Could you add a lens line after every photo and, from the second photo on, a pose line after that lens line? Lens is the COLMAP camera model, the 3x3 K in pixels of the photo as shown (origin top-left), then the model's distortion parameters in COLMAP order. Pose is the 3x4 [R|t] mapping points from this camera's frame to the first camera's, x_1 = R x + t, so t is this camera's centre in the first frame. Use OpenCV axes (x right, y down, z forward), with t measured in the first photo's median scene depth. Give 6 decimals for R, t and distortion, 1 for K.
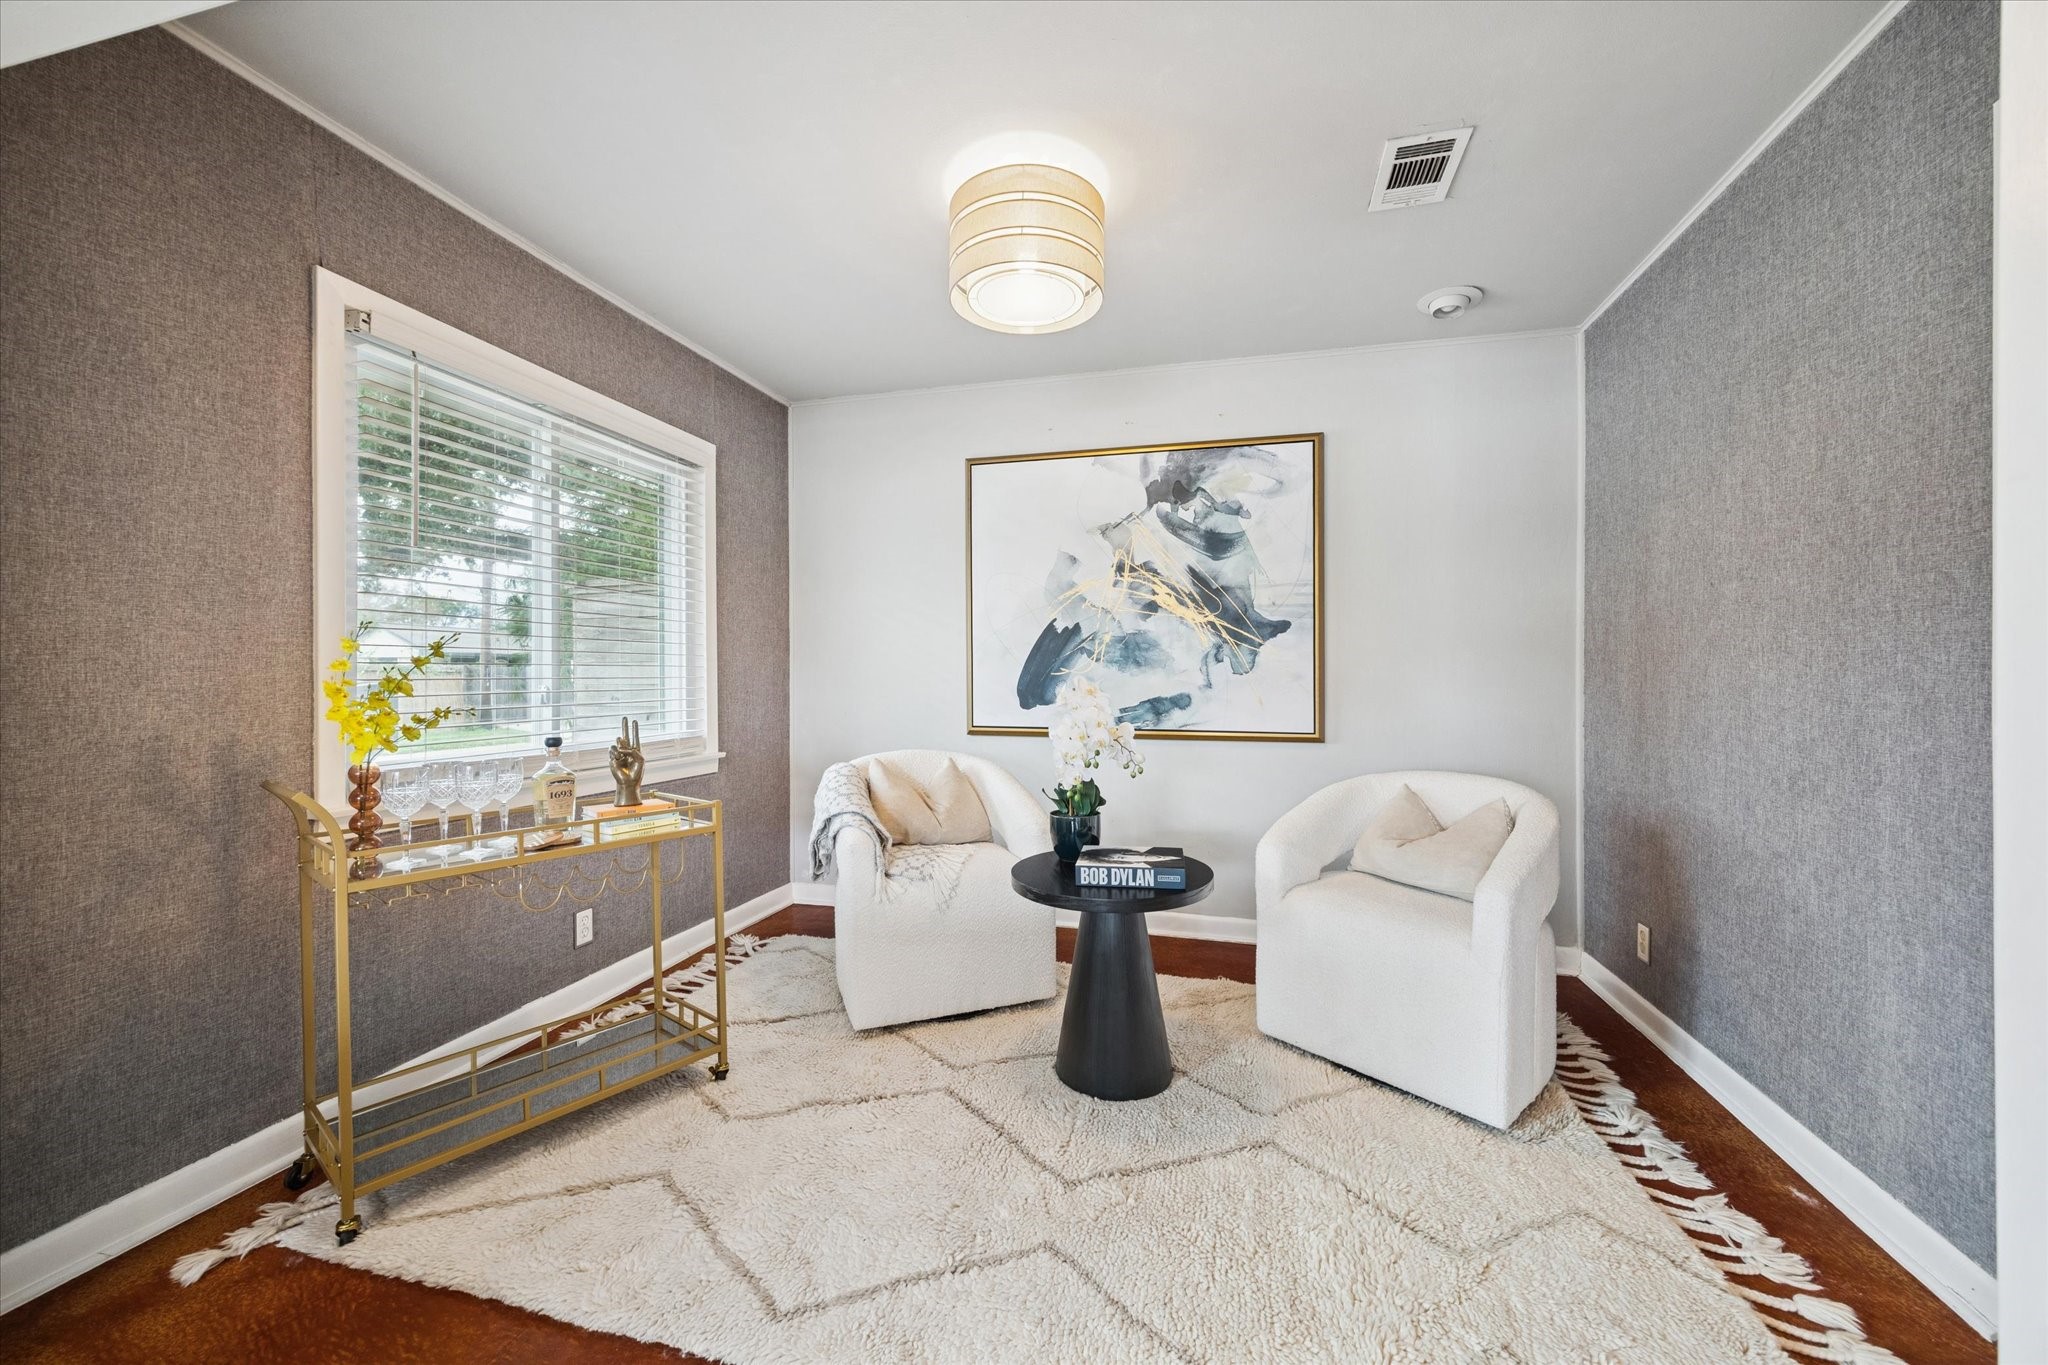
lens RADIAL K [[823.5, 0, 1022.4], [0, 823.5, 682.8], [0, 0, 1]] dist [-0.000573, -0.000028]
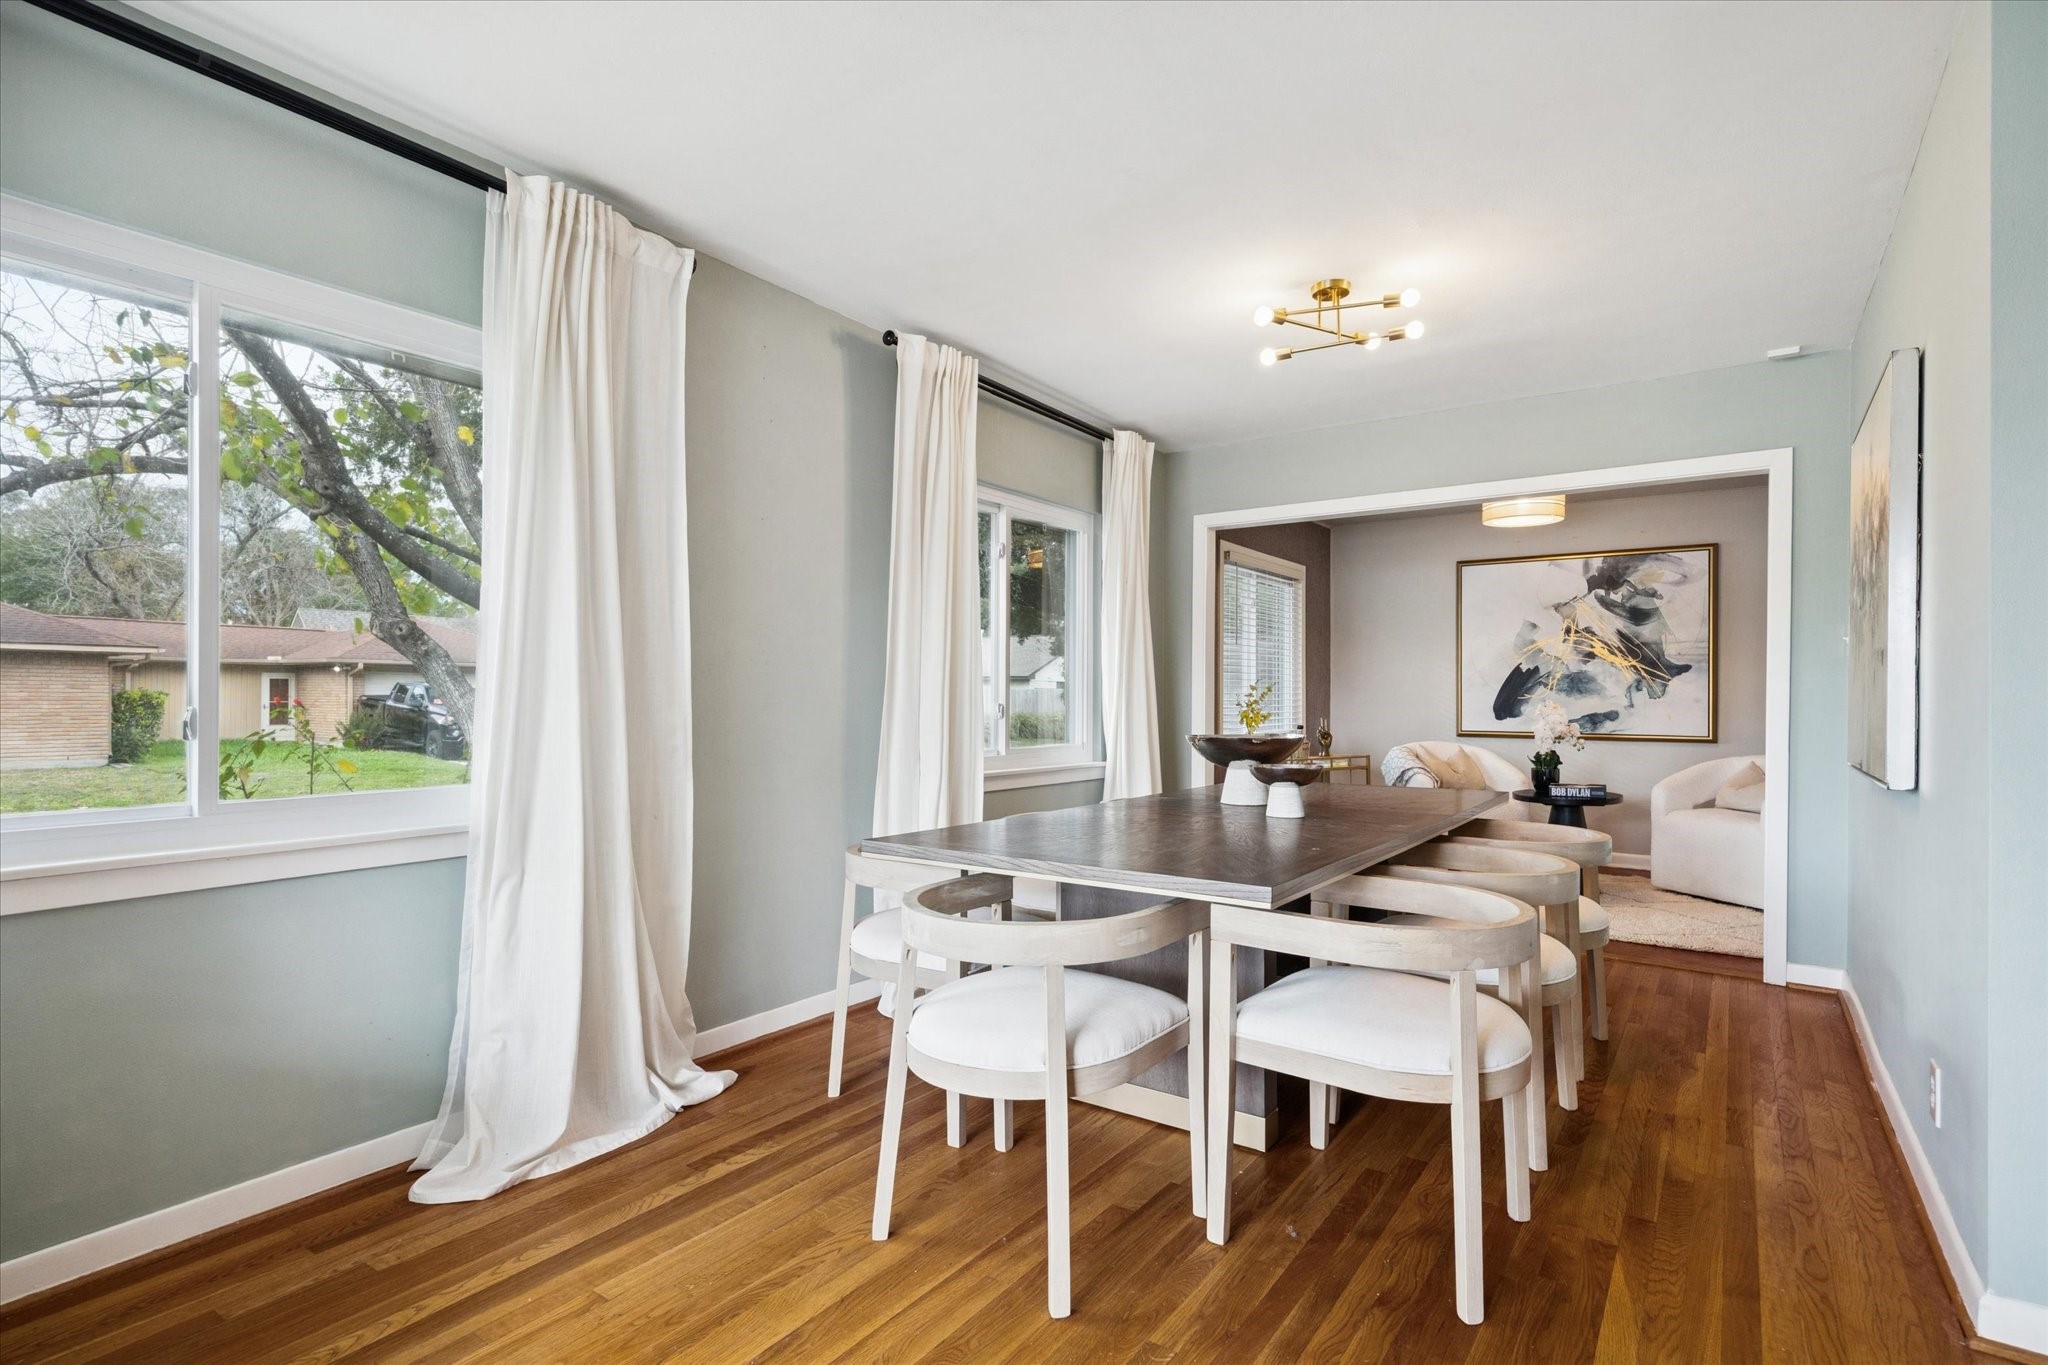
lens RADIAL K [[991.8, 0, 1020.2], [0, 991.8, 708.2], [0, 0, 1]] dist [0.001816, -0.000026]
pose [[0.932808, 0.006854, -0.360308, -0.177372], [-0.005955, 0.999976, 0.003605, 0.007862], [0.360324, -0.001218, 0.932826, -1.173443]]
